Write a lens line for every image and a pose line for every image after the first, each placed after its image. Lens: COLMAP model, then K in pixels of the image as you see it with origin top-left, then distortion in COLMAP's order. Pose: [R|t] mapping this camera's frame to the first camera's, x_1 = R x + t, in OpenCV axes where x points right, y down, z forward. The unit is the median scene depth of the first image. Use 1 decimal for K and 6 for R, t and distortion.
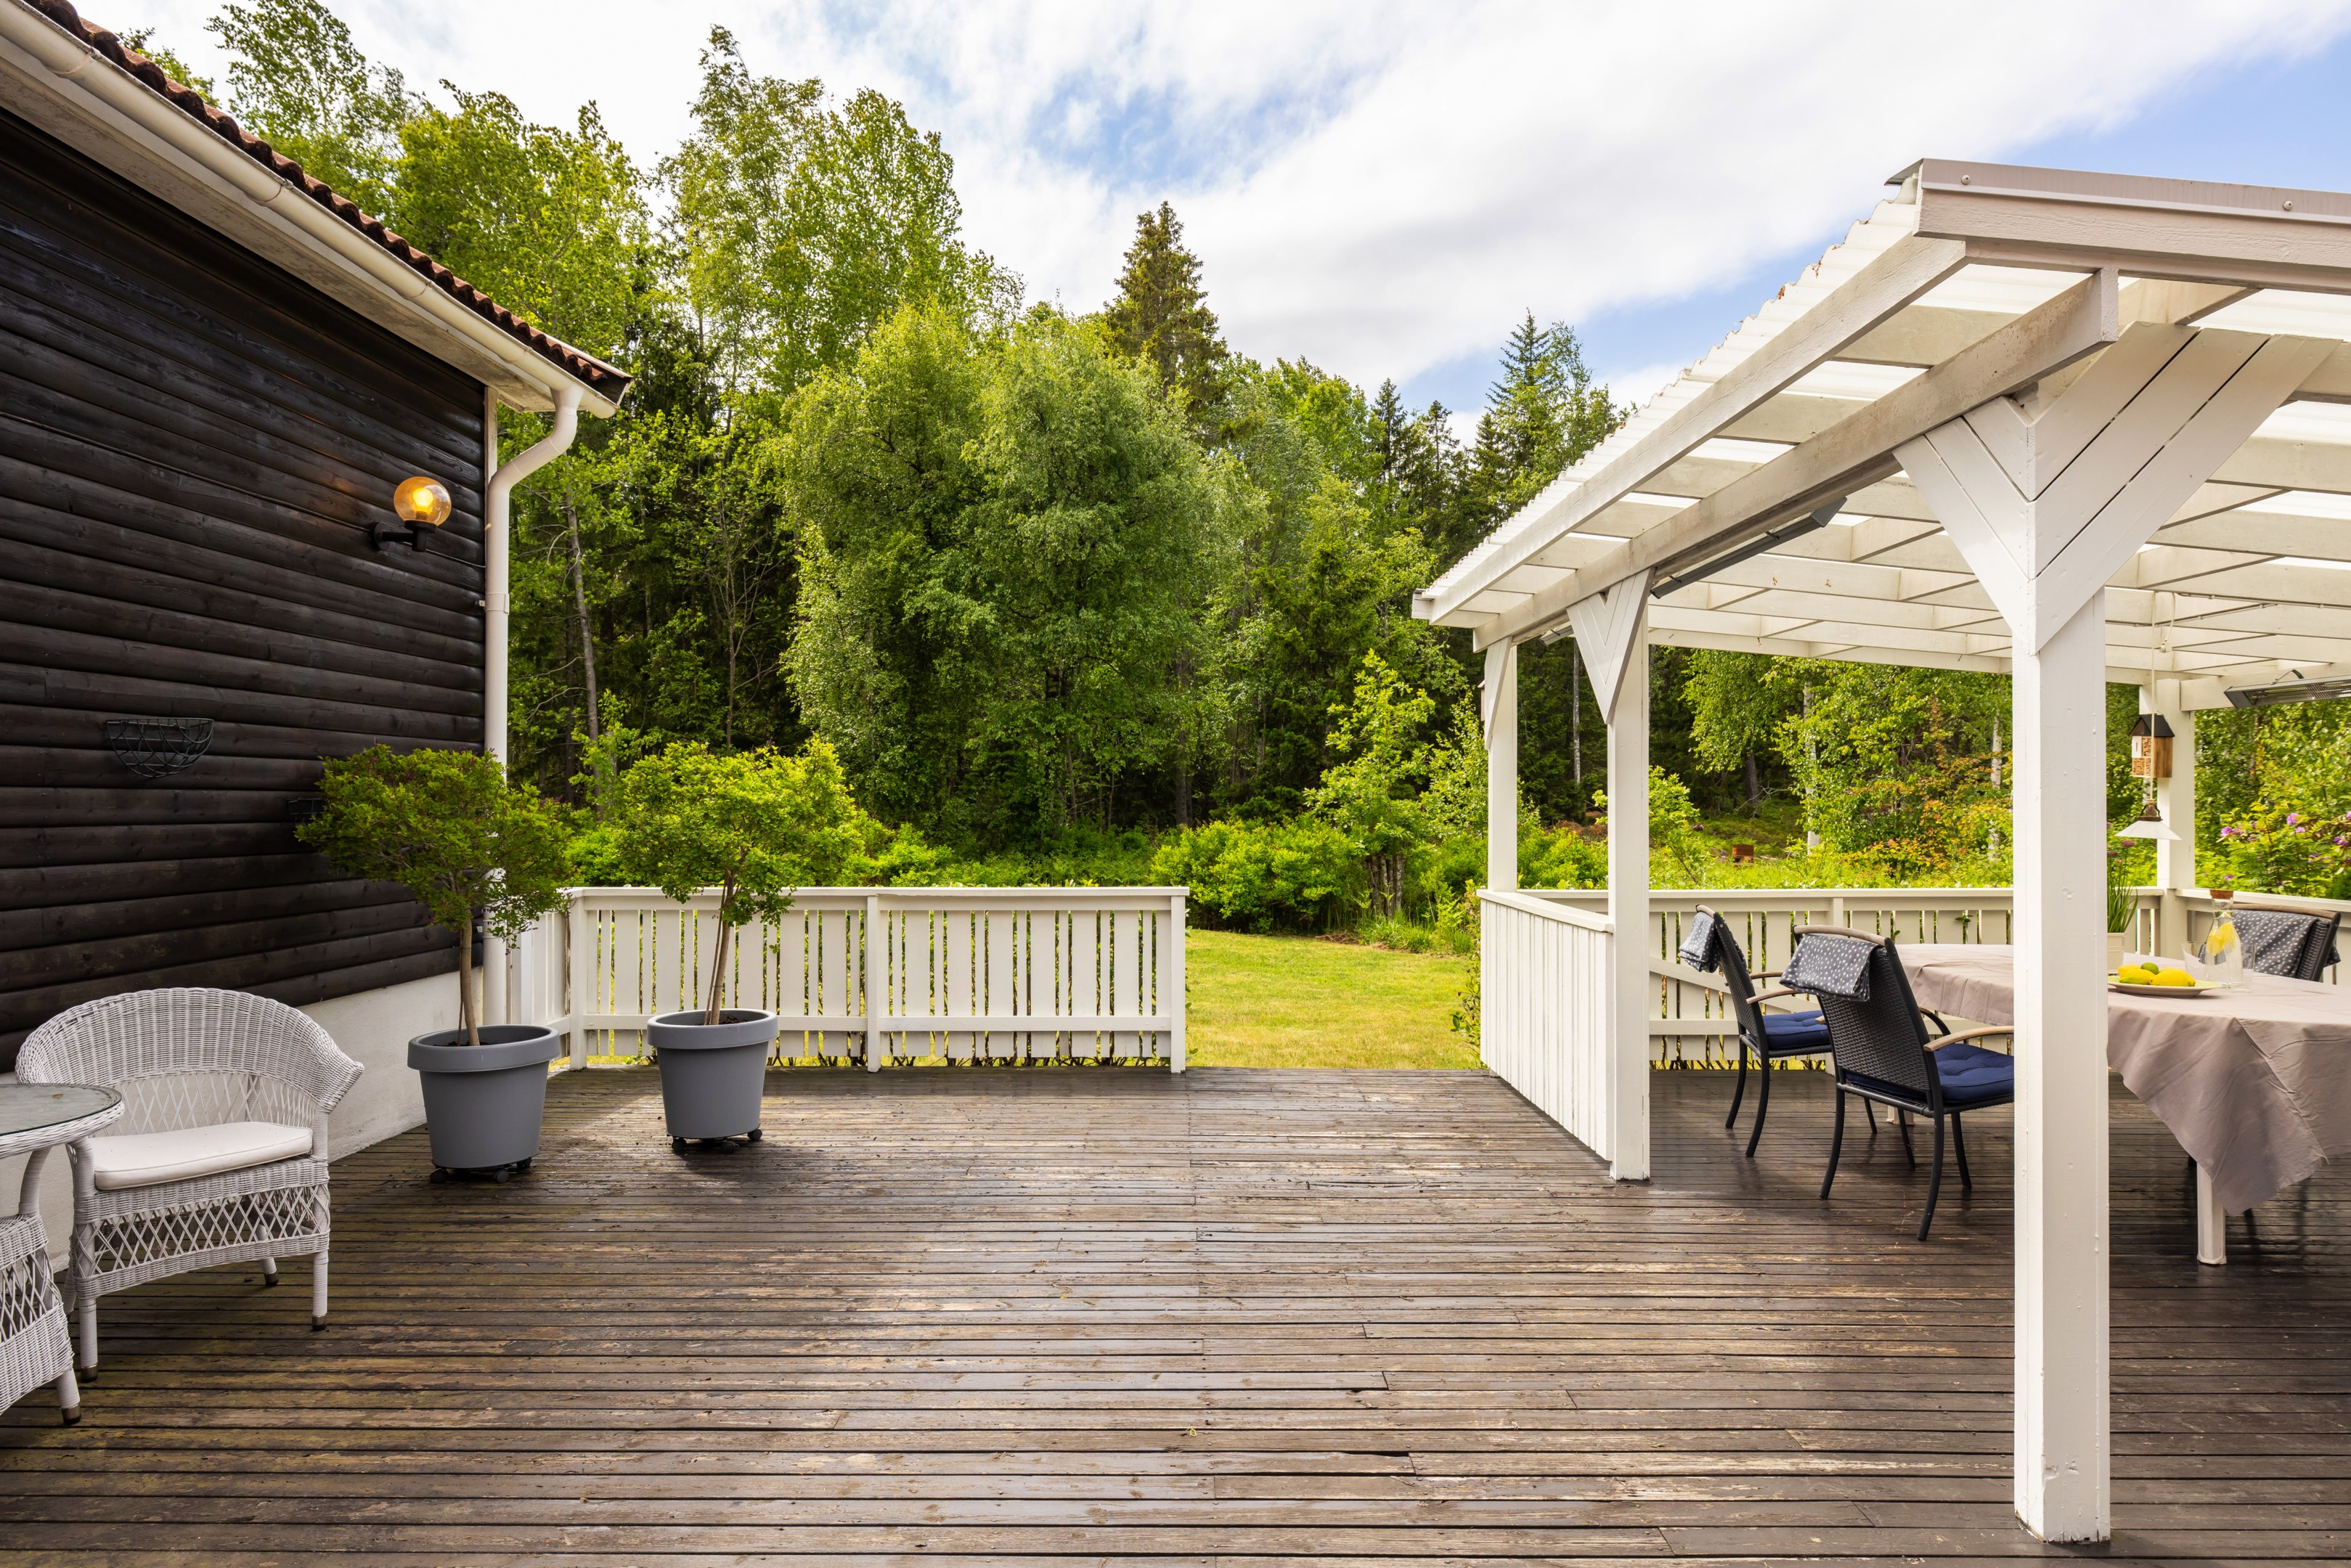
lens RADIAL K [[1411.6, 0, 1173.3], [0, 1411.6, 790.8], [0, 0, 1]] dist [-0.008889, 0.001800]
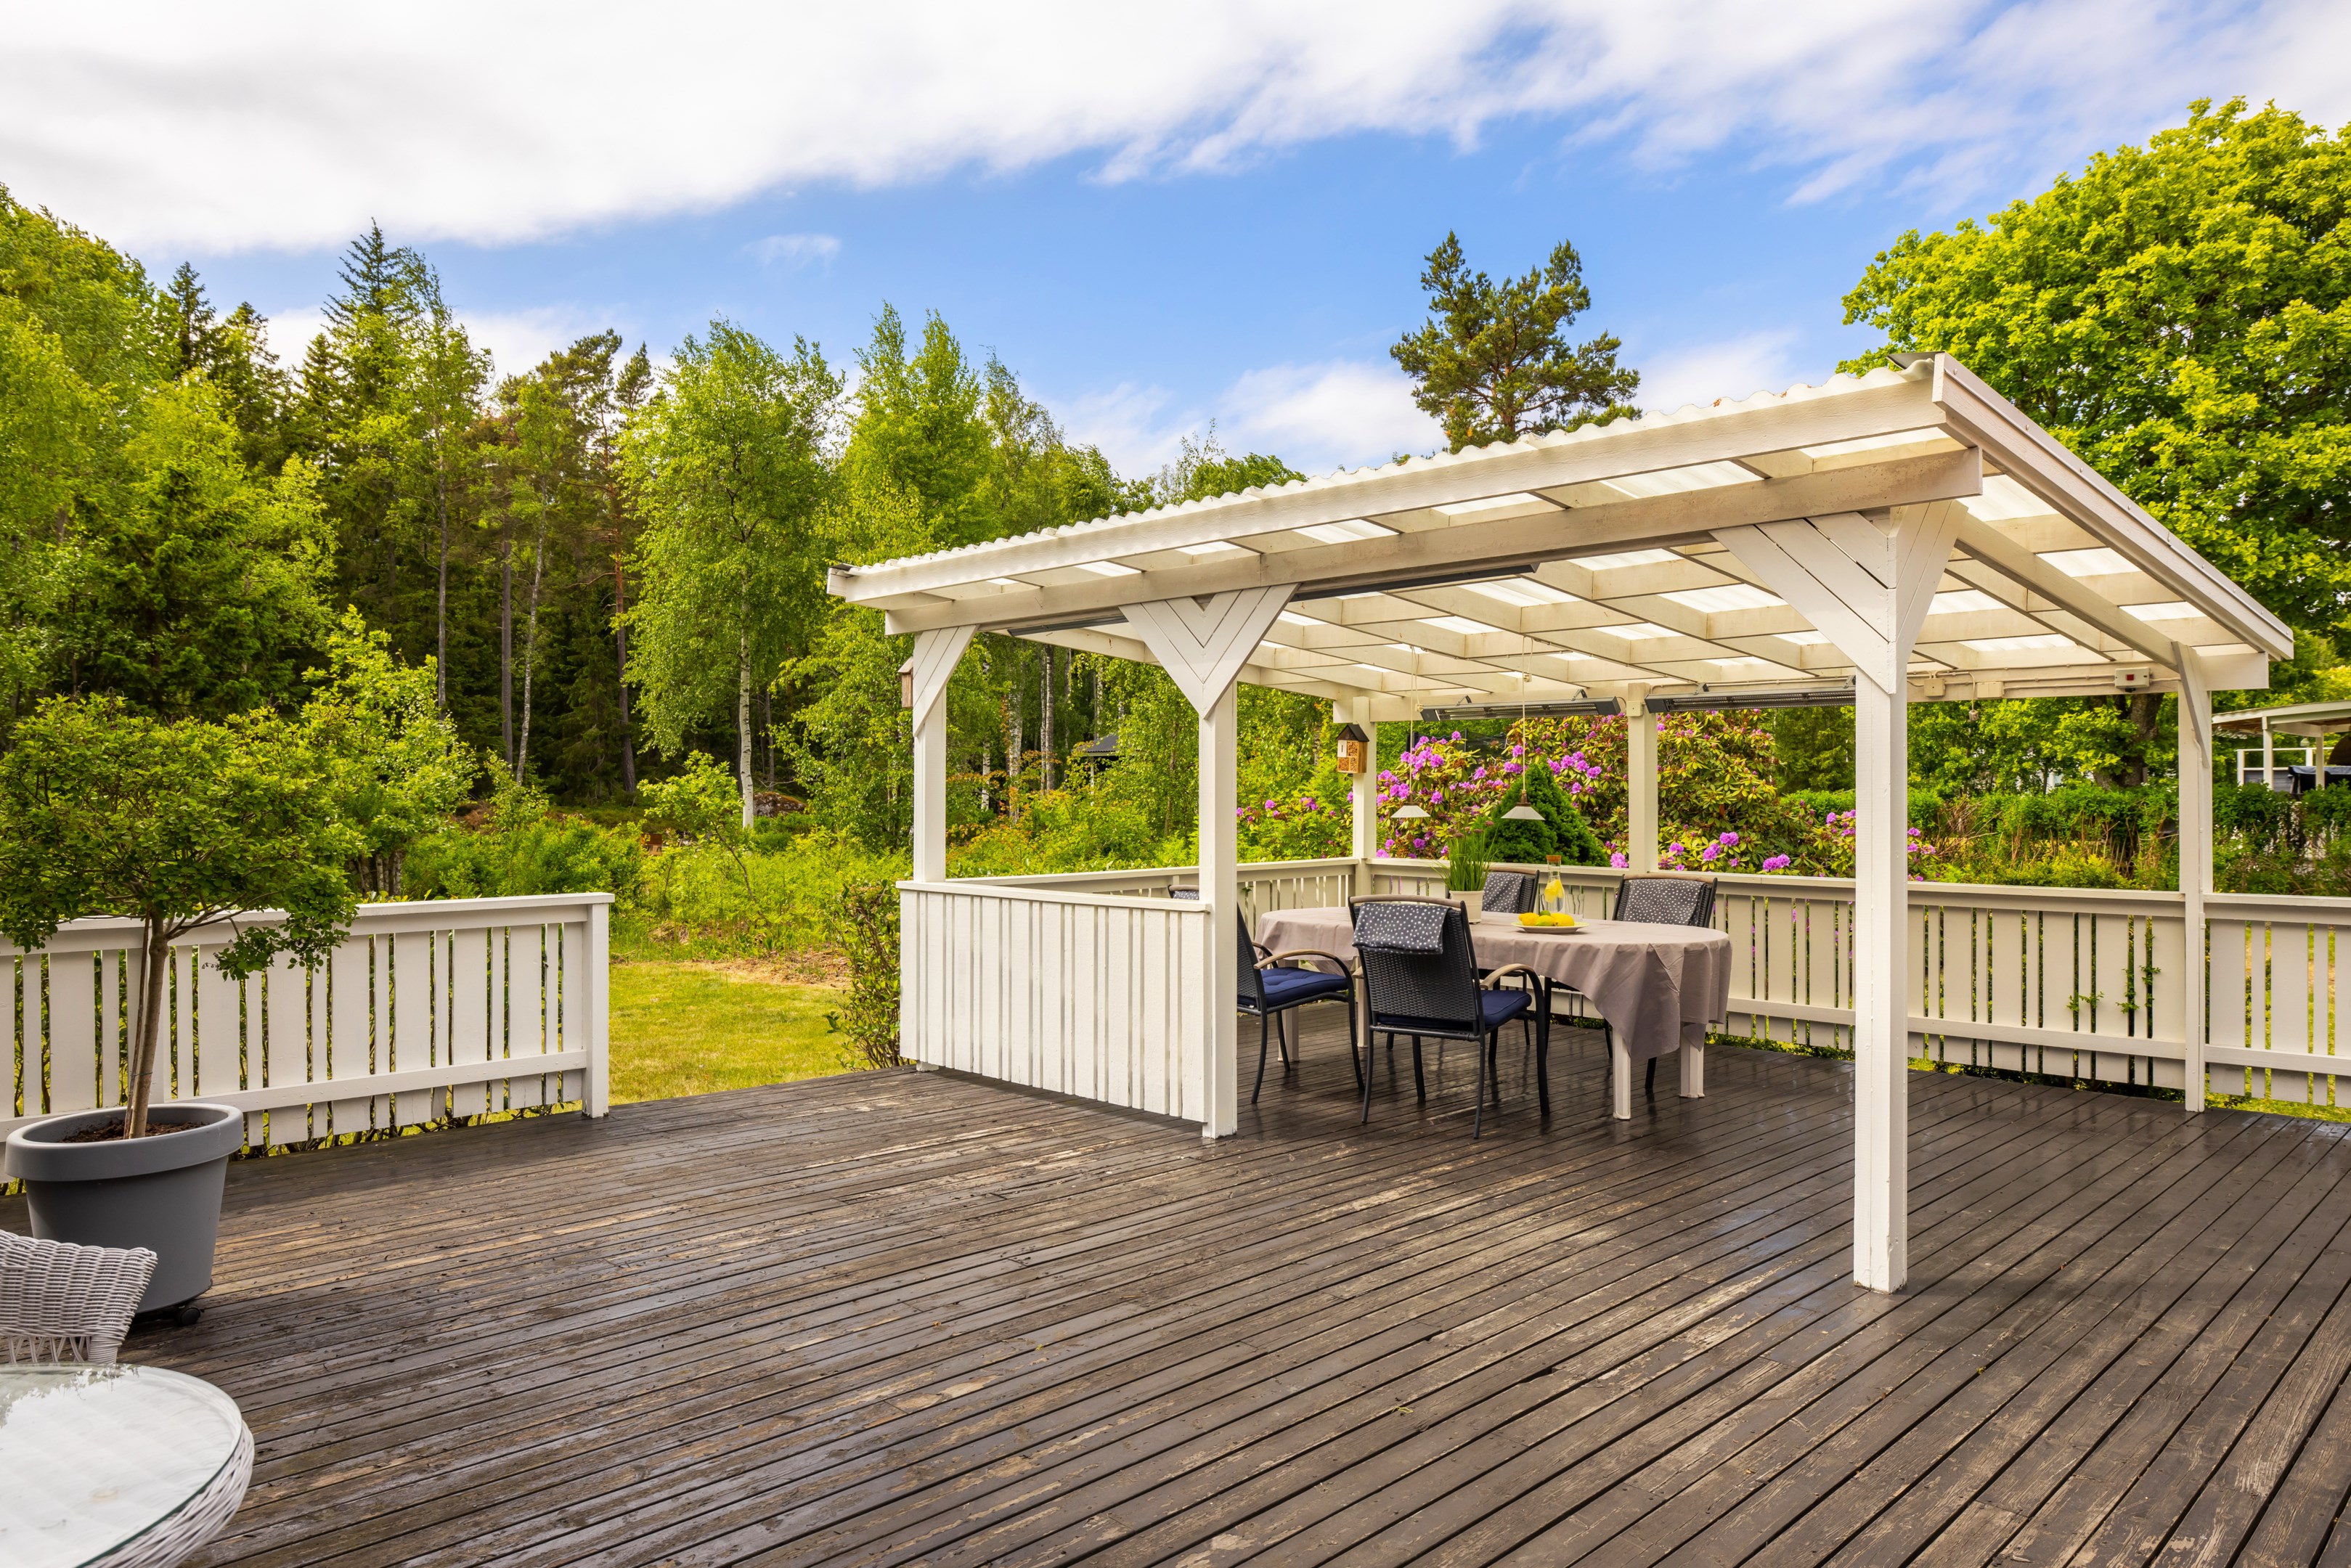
lens RADIAL K [[1465.4, 0, 1178.4], [0, 1465.4, 784.5], [0, 0, 1]] dist [-0.001364, -0.002219]
pose [[0.720015, 0.004535, 0.693944, -0.528815], [-0.007640, 0.999970, 0.001391, 0.001123], [-0.693917, -0.006303, 0.720028, 0.220988]]
